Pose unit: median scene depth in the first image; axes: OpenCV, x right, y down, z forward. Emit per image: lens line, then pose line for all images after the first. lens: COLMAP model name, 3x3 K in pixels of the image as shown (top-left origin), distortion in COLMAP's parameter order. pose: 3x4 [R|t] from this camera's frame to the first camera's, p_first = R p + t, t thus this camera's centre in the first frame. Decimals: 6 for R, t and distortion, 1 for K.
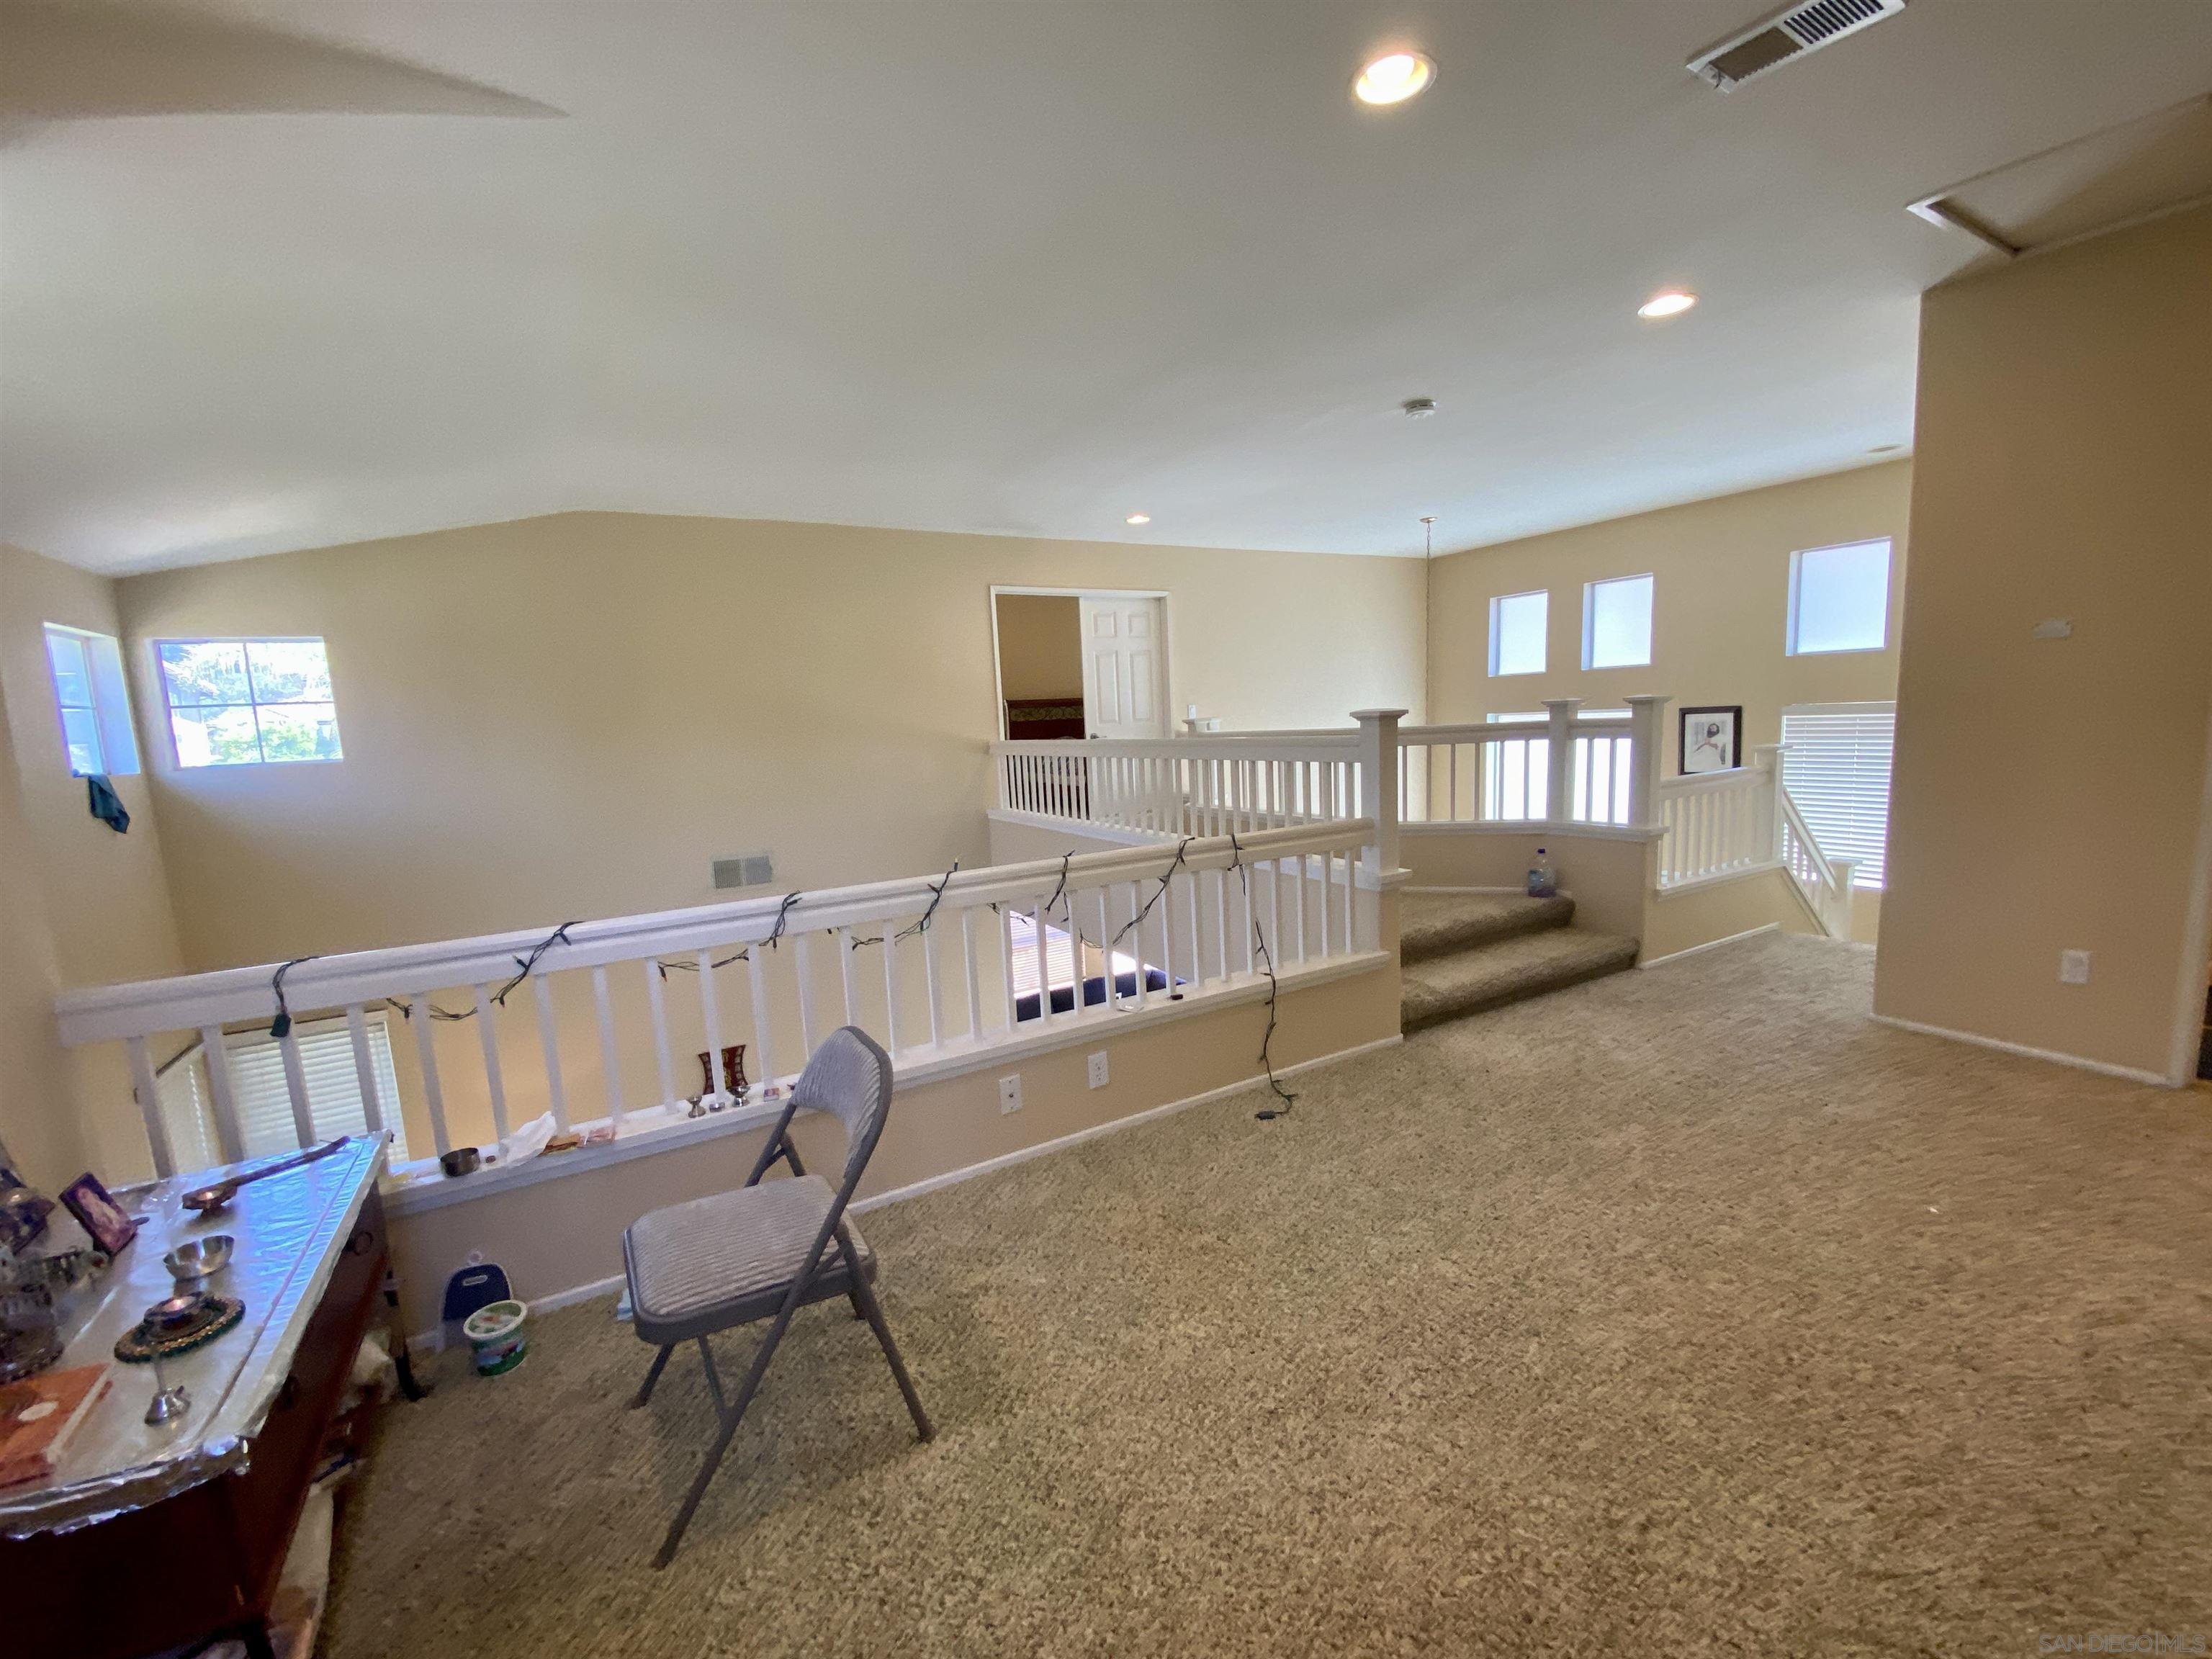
lens RADIAL K [[880.4, 0, 1101.0], [0, 880.4, 837.9], [0, 0, 1]] dist [0.020607, -0.016578]
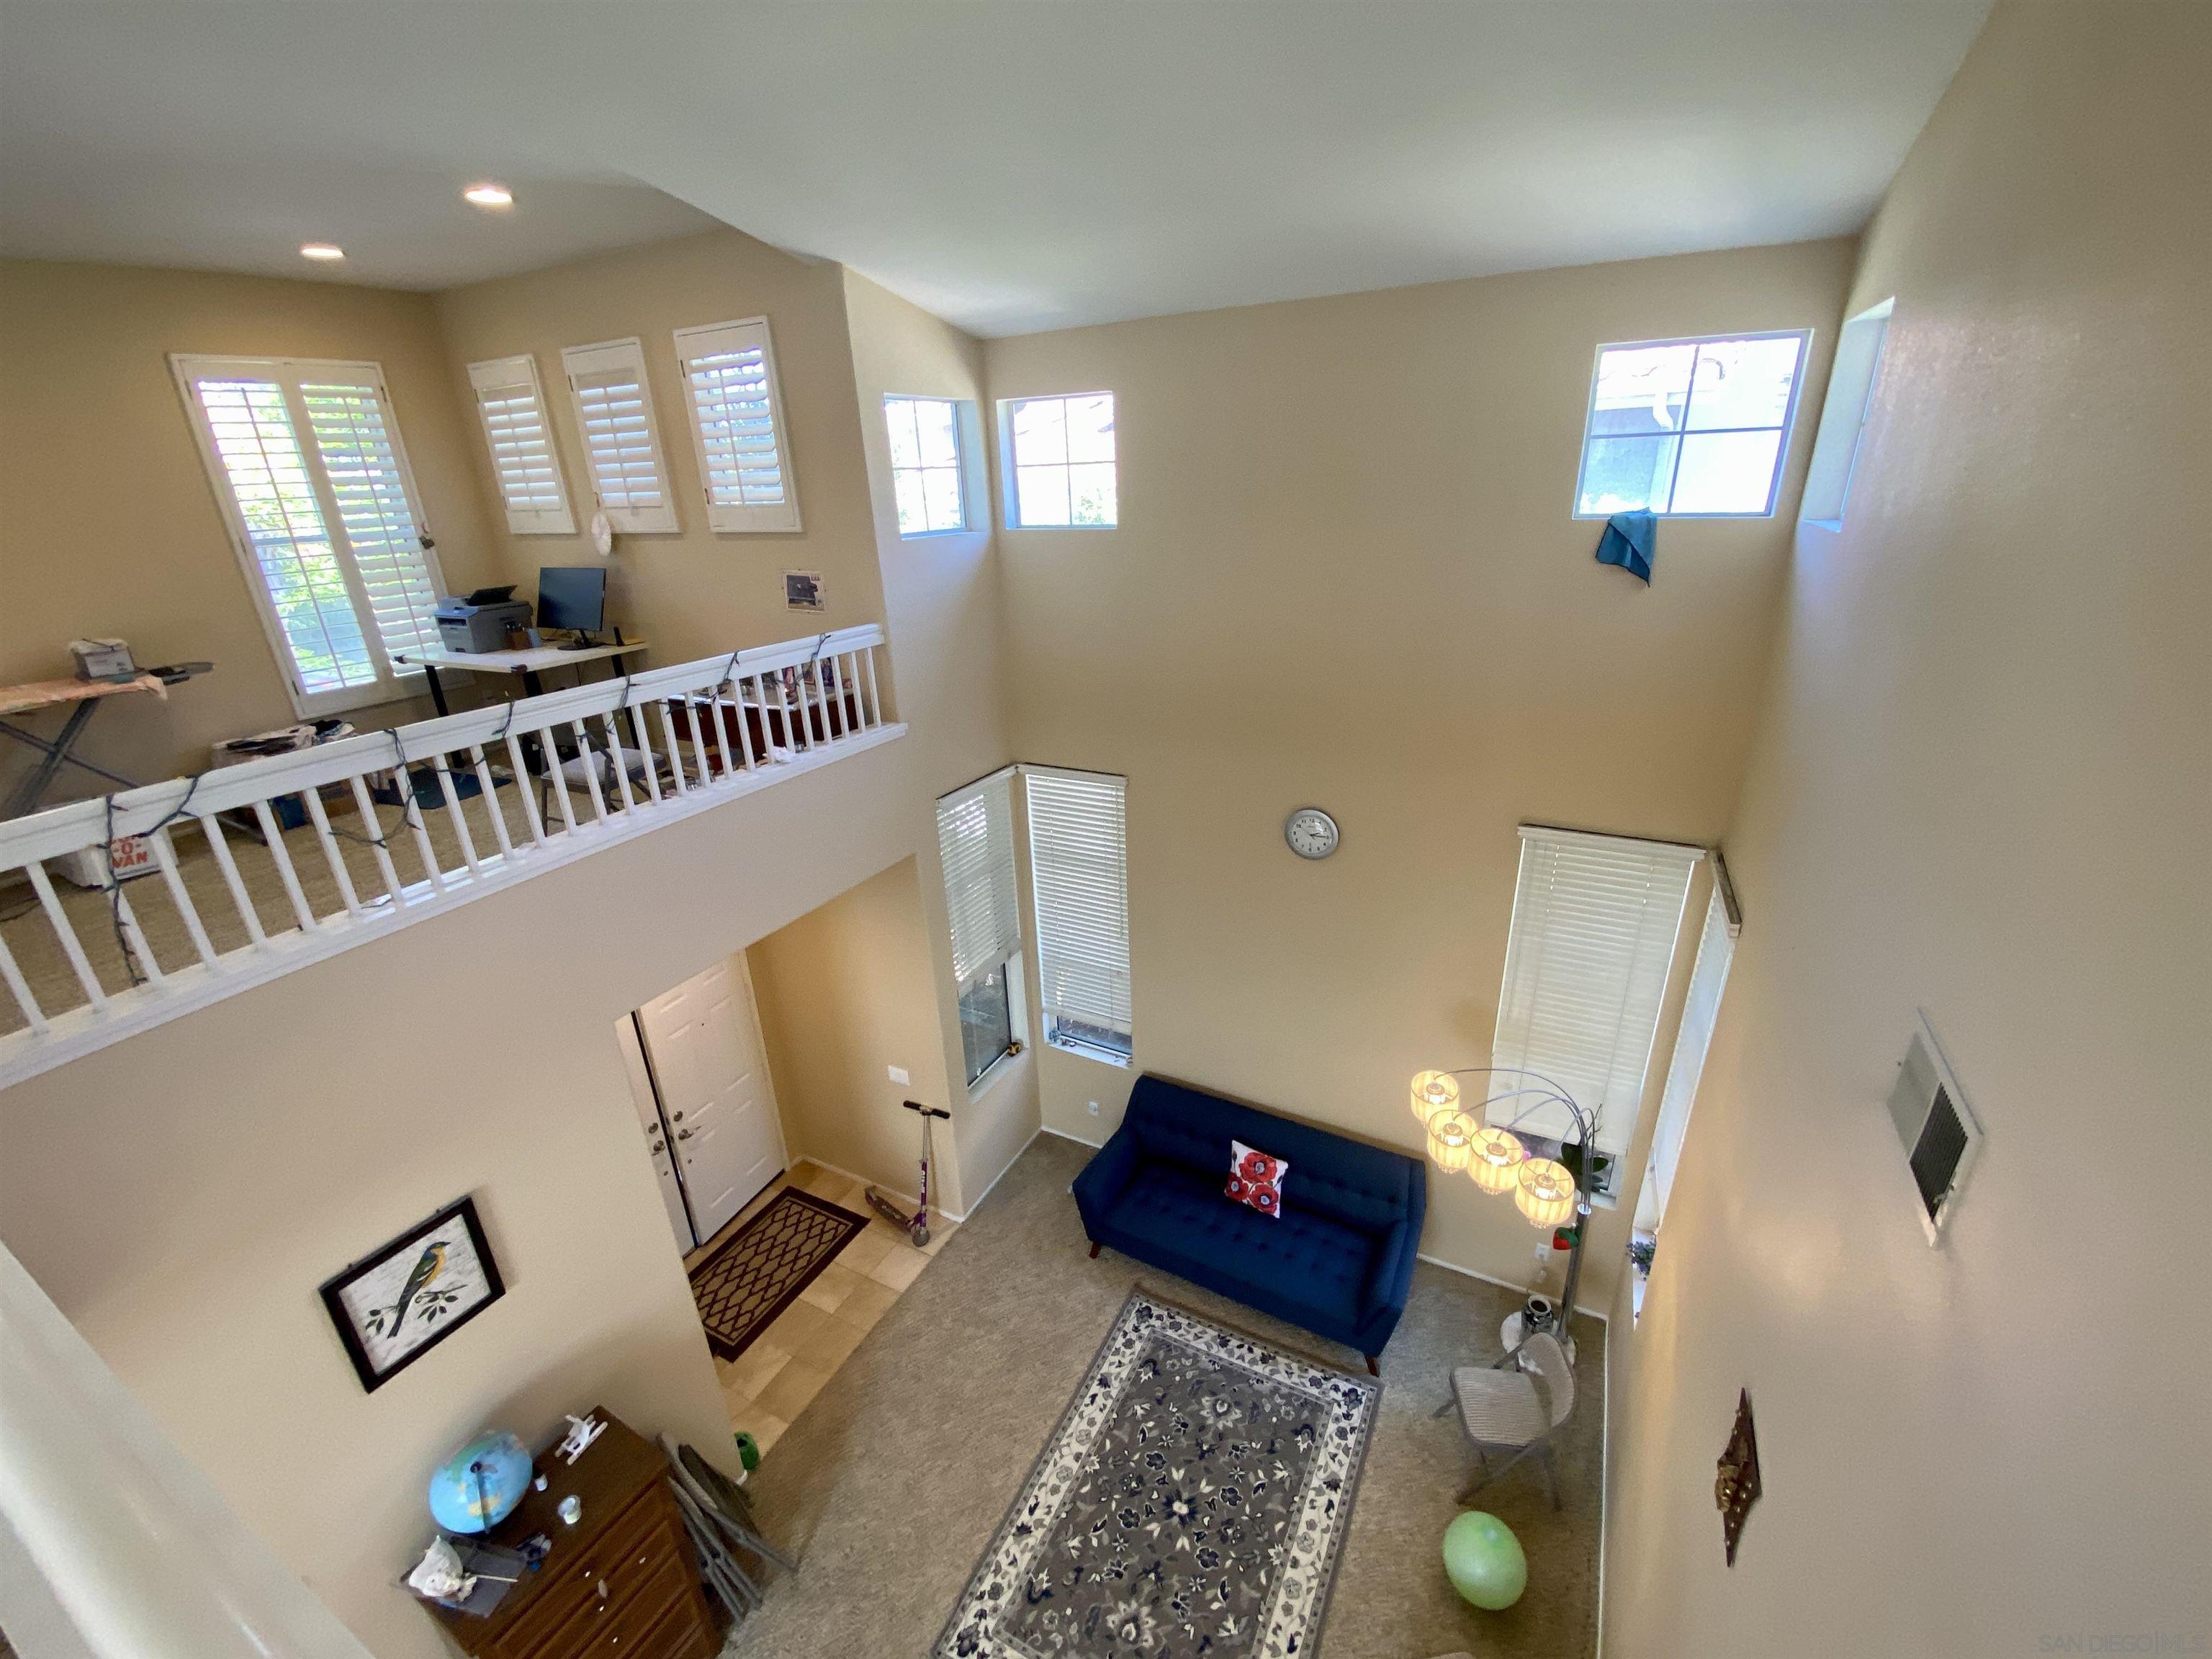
lens RADIAL K [[895.3, 0, 1108.0], [0, 895.3, 838.4], [0, 0, 1]] dist [0.035620, -0.028151]
pose [[-0.833042, 0.279294, -0.477531, -0.228006], [0.002892, 0.865388, 0.501095, -0.478326], [0.553202, 0.416052, -0.721712, 2.823765]]
